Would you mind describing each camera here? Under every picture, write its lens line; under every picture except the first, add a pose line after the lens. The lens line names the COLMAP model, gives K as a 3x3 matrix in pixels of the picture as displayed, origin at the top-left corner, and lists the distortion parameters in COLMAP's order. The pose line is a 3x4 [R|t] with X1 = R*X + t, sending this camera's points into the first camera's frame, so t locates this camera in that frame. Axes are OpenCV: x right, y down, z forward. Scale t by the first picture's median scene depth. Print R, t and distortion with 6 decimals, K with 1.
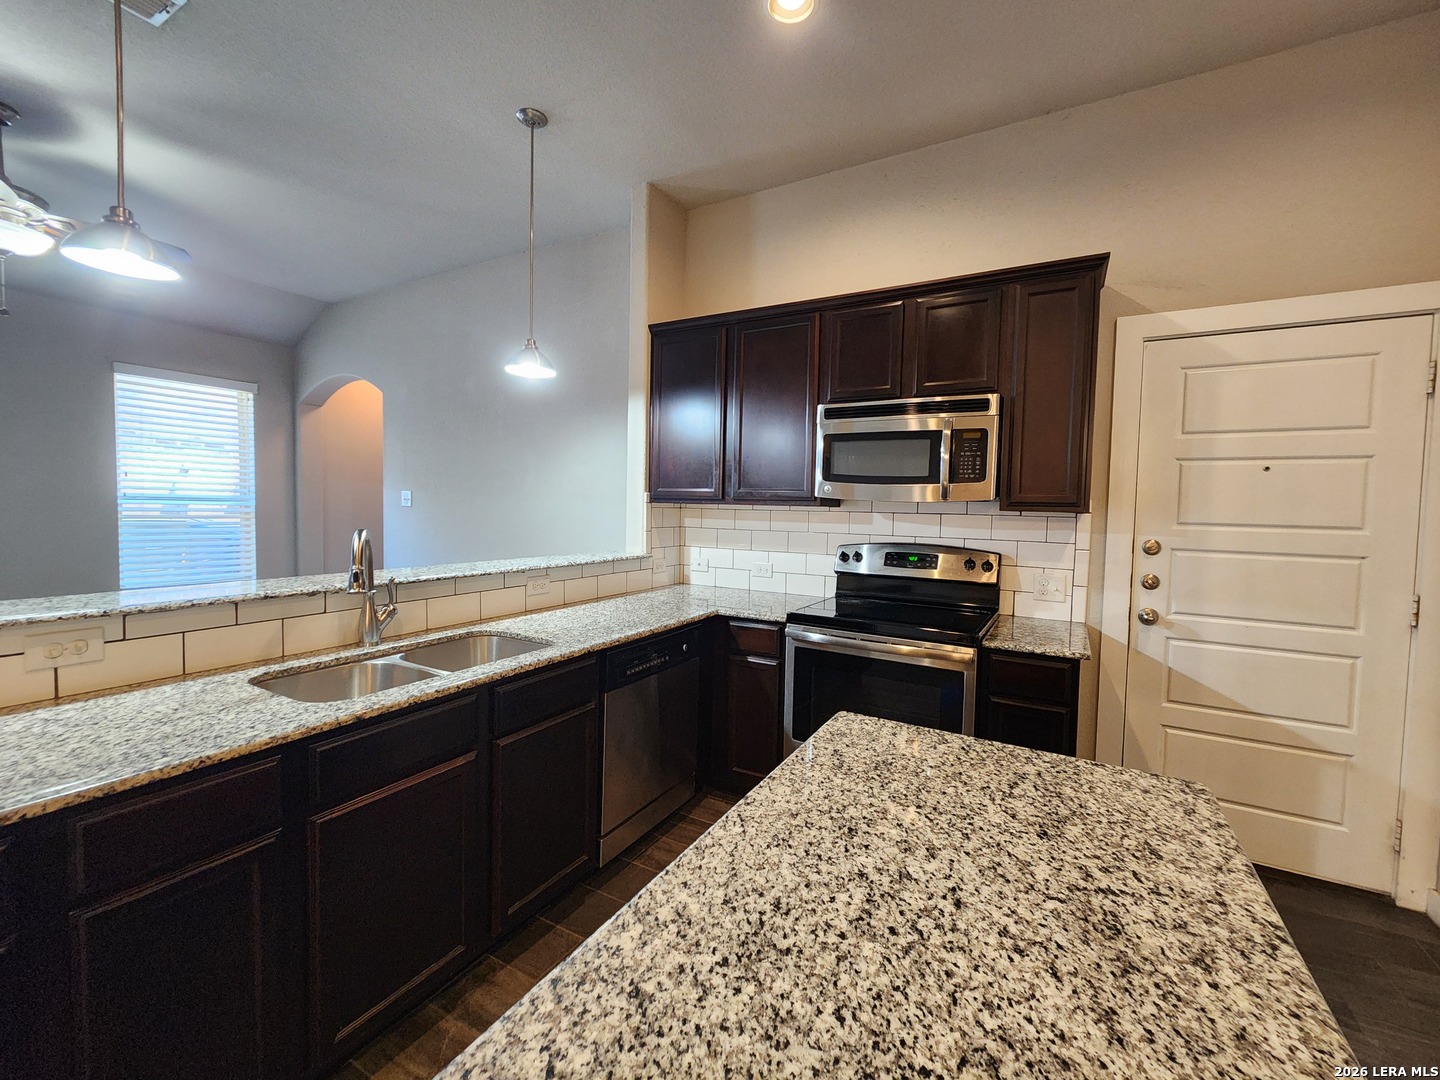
lens RADIAL K [[588.5, 0, 733.9], [0, 588.5, 530.3], [0, 0, 1]] dist [0.004809, -0.003872]
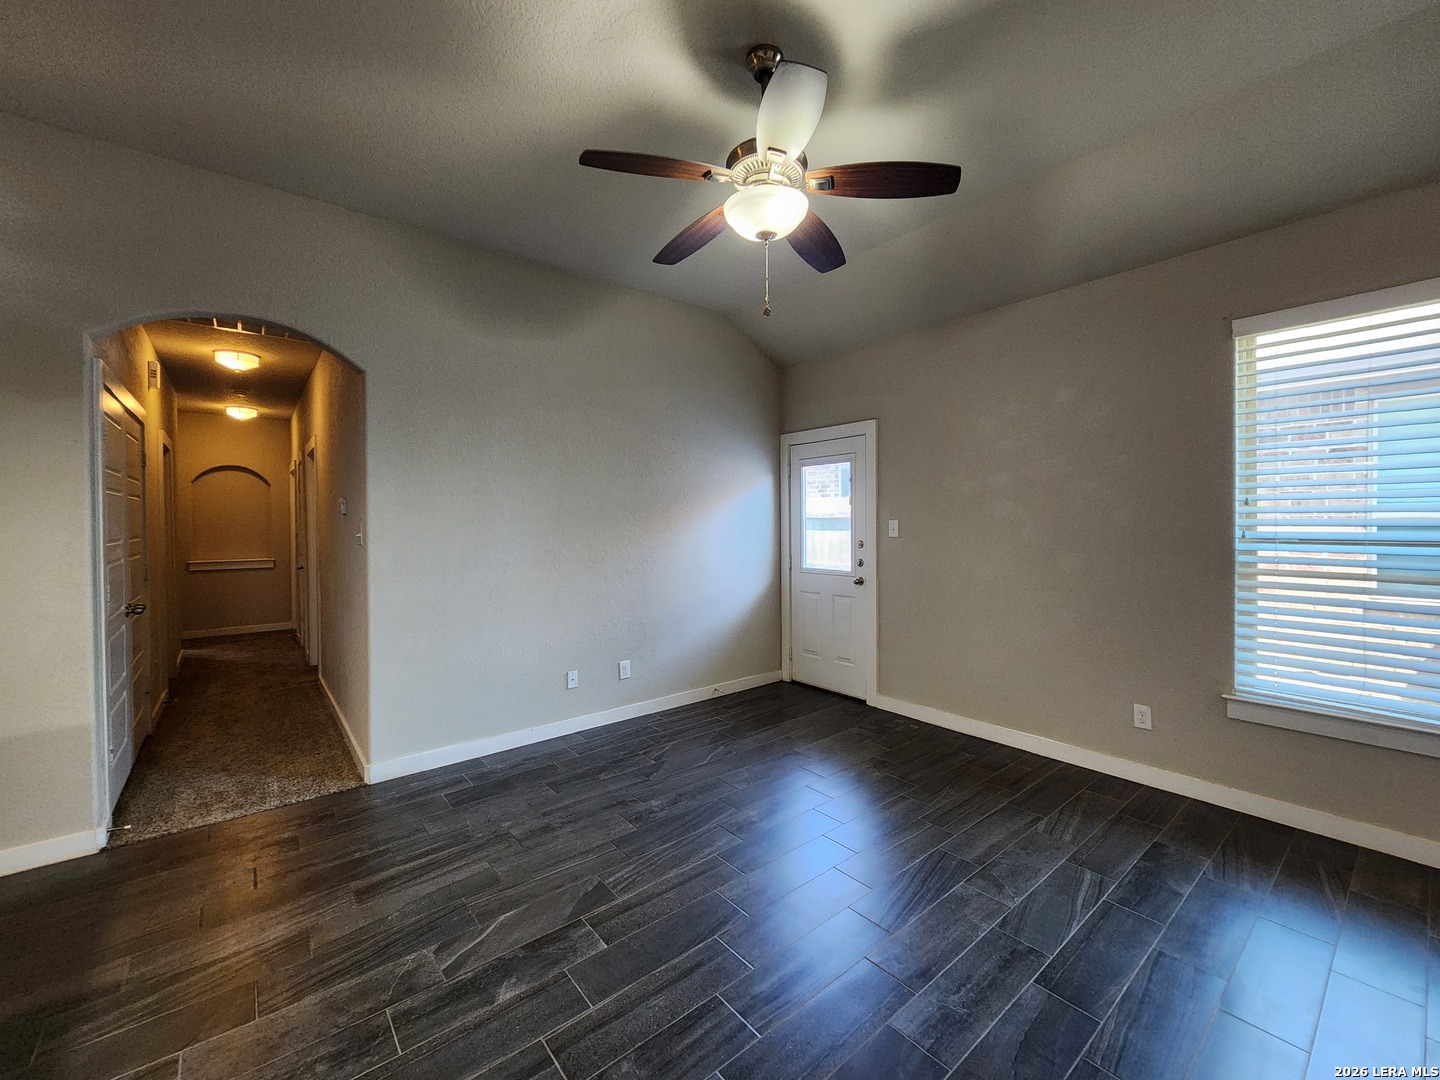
lens RADIAL K [[588.5, 0, 733.9], [0, 588.5, 530.3], [0, 0, 1]] dist [0.004809, -0.003872]
pose [[-0.362562, -0.009845, -0.931908, -0.534190], [-0.041963, 0.999103, 0.005771, -0.088790], [0.931014, 0.041198, -0.362650, 1.369906]]
